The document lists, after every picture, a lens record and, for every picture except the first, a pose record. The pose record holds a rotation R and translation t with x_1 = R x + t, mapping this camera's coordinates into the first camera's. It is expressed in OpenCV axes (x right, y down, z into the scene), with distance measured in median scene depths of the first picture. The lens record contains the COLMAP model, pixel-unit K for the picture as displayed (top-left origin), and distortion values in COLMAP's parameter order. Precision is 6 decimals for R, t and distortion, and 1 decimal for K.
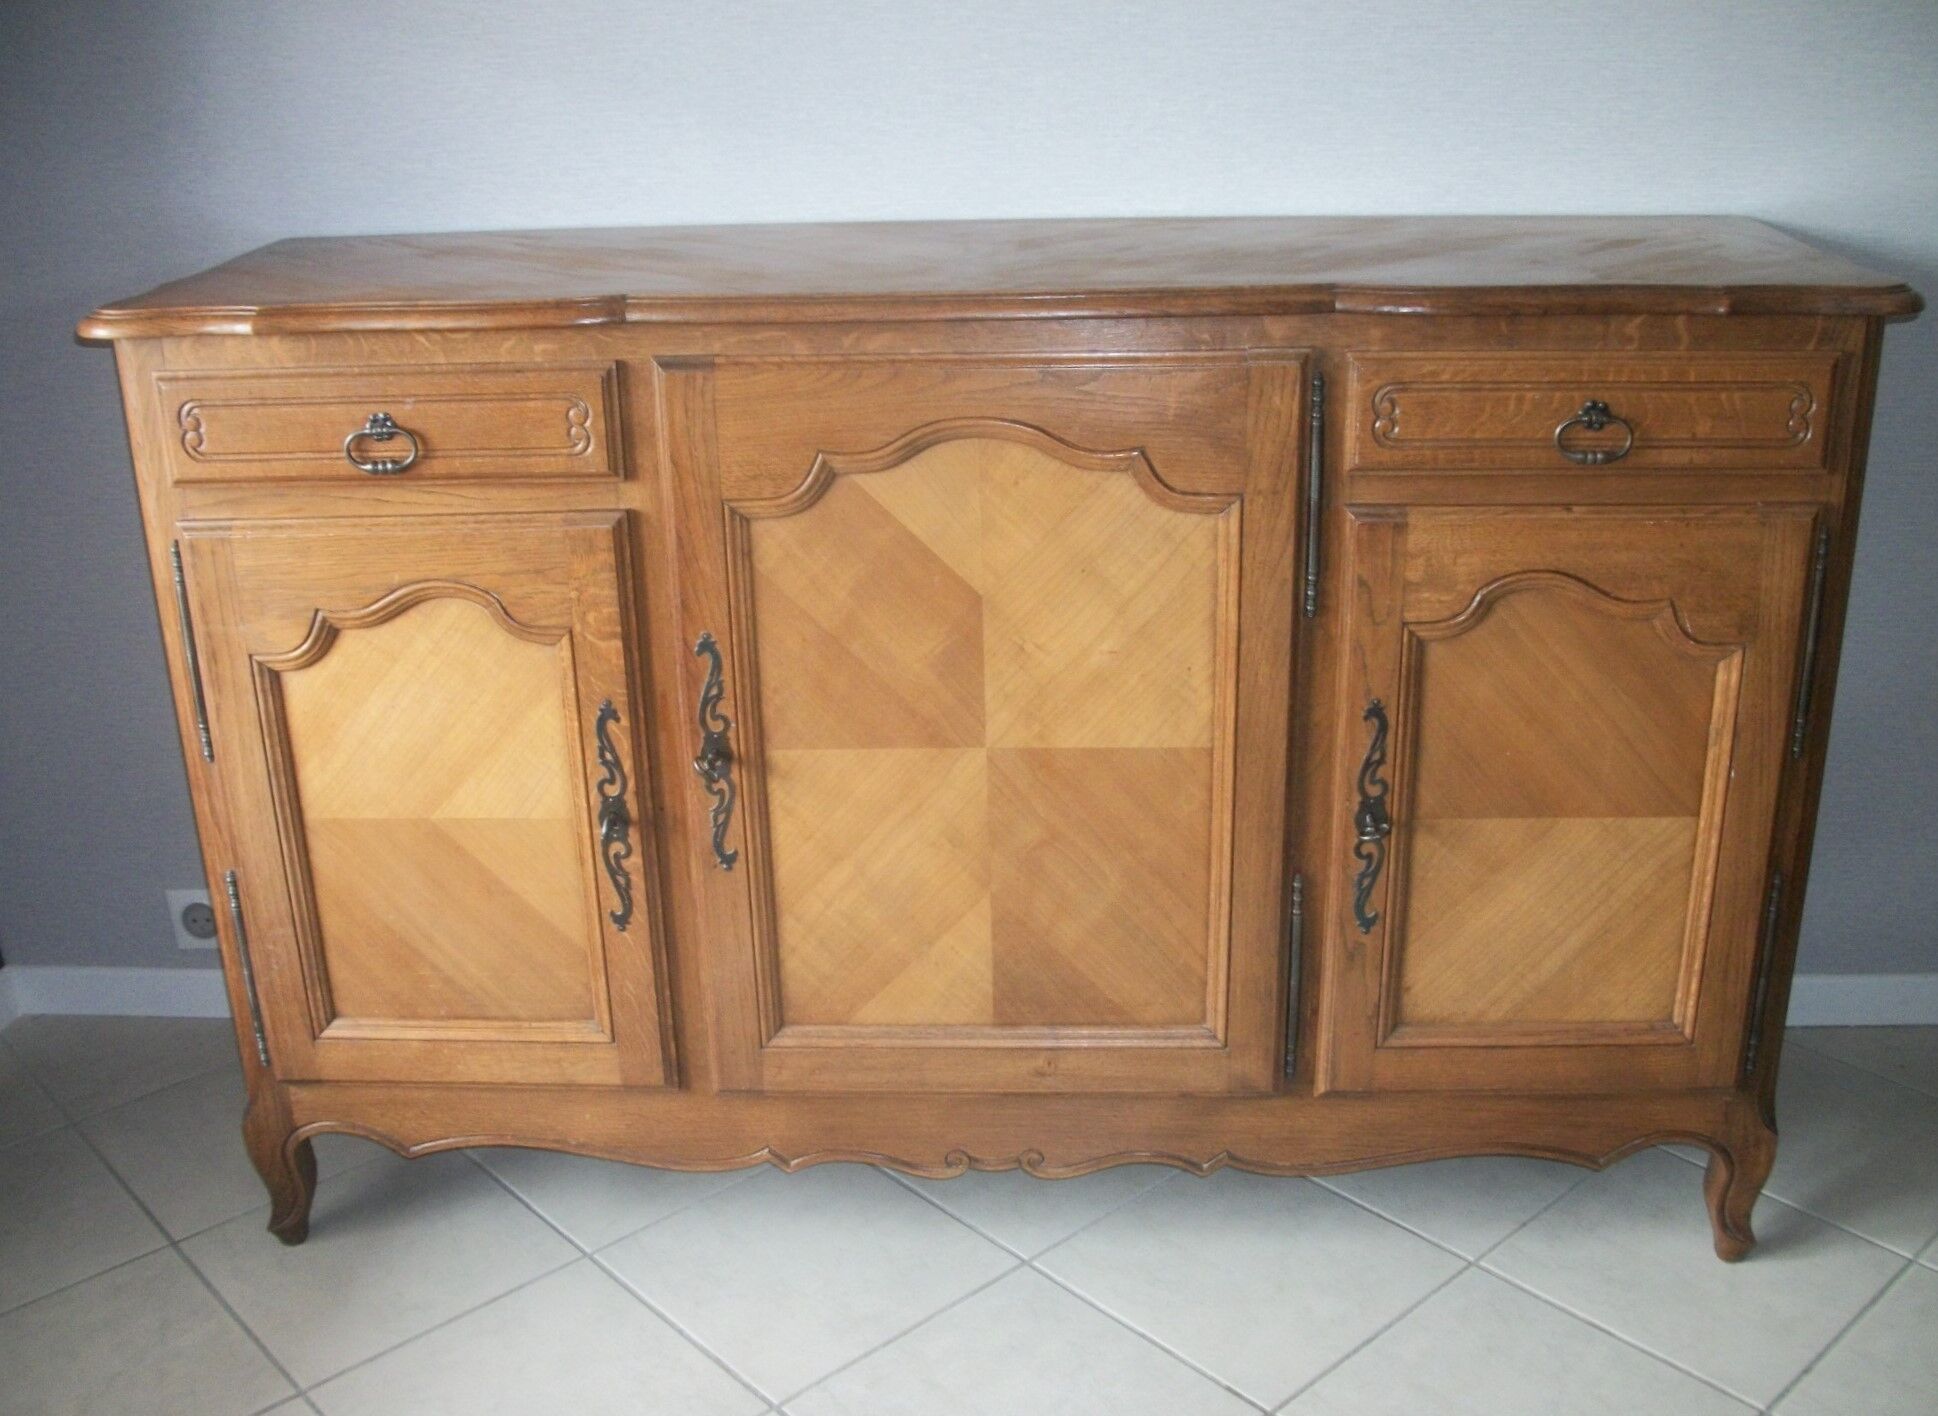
lens RADIAL K [[1936.2, 0, 920.1], [0, 1936.2, 725.9], [0, 0, 1]] dist [-0.070147, 0.000000]
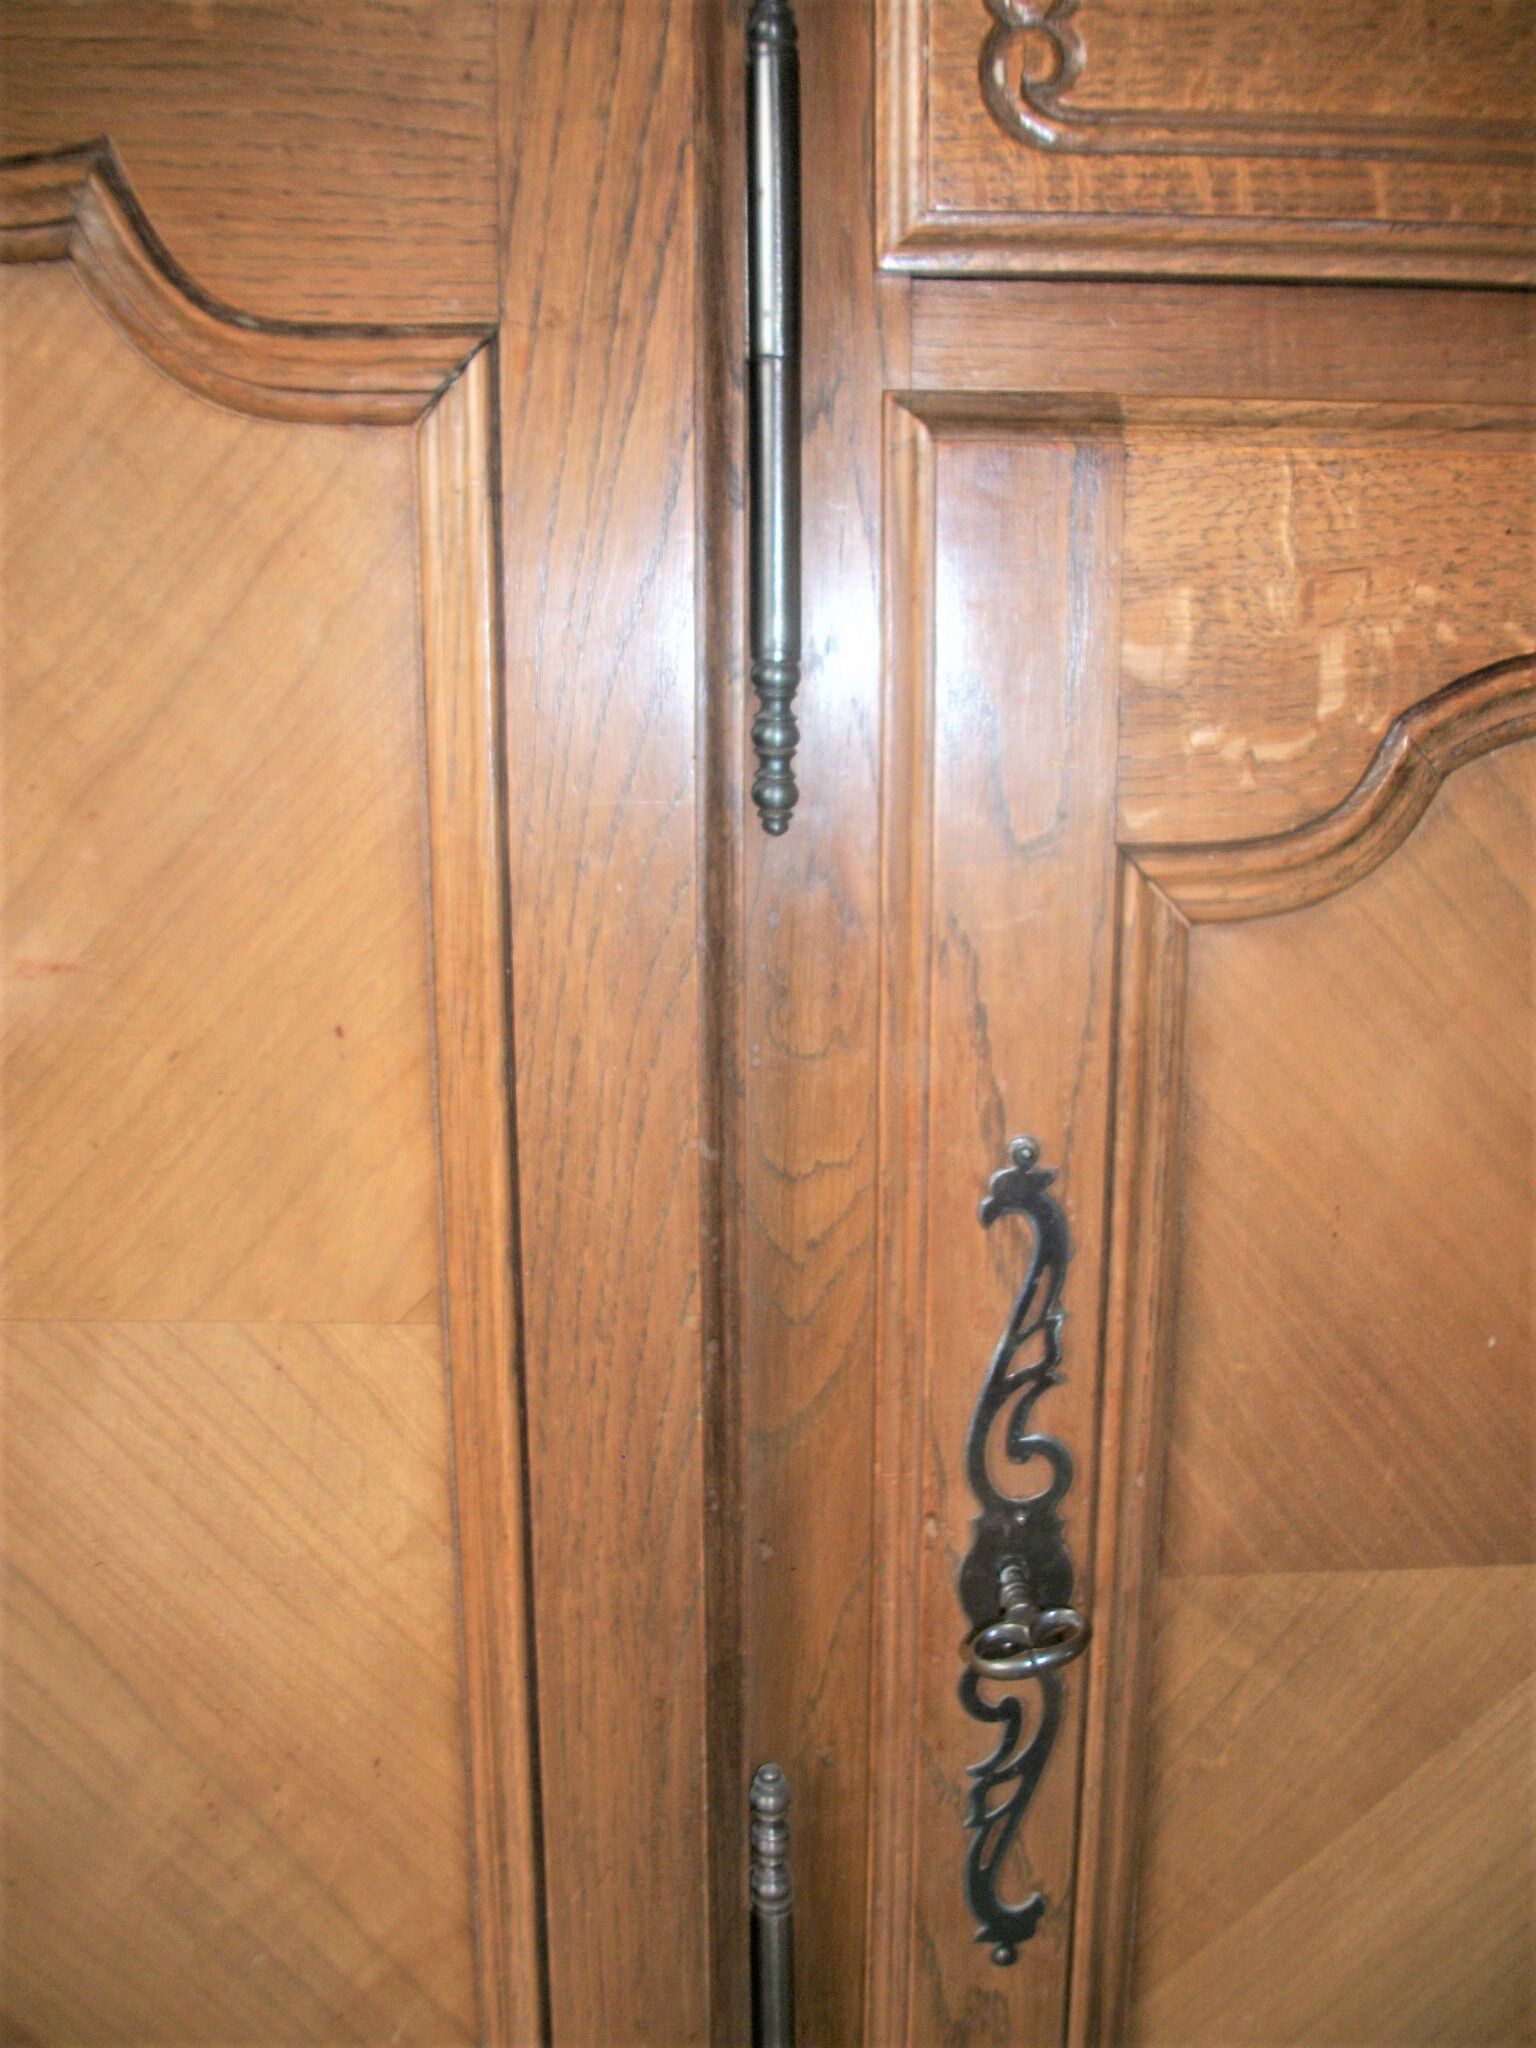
lens RADIAL K [[1910.0, 0, 773.2], [0, 1910.0, 1025.2], [0, 0, 1]] dist [-0.103833, 0.000000]
pose [[0.997604, 0.014307, 0.067687, 0.179637], [-0.004683, 0.990103, -0.140262, 0.007034], [-0.069024, 0.139609, 0.987798, 0.723005]]
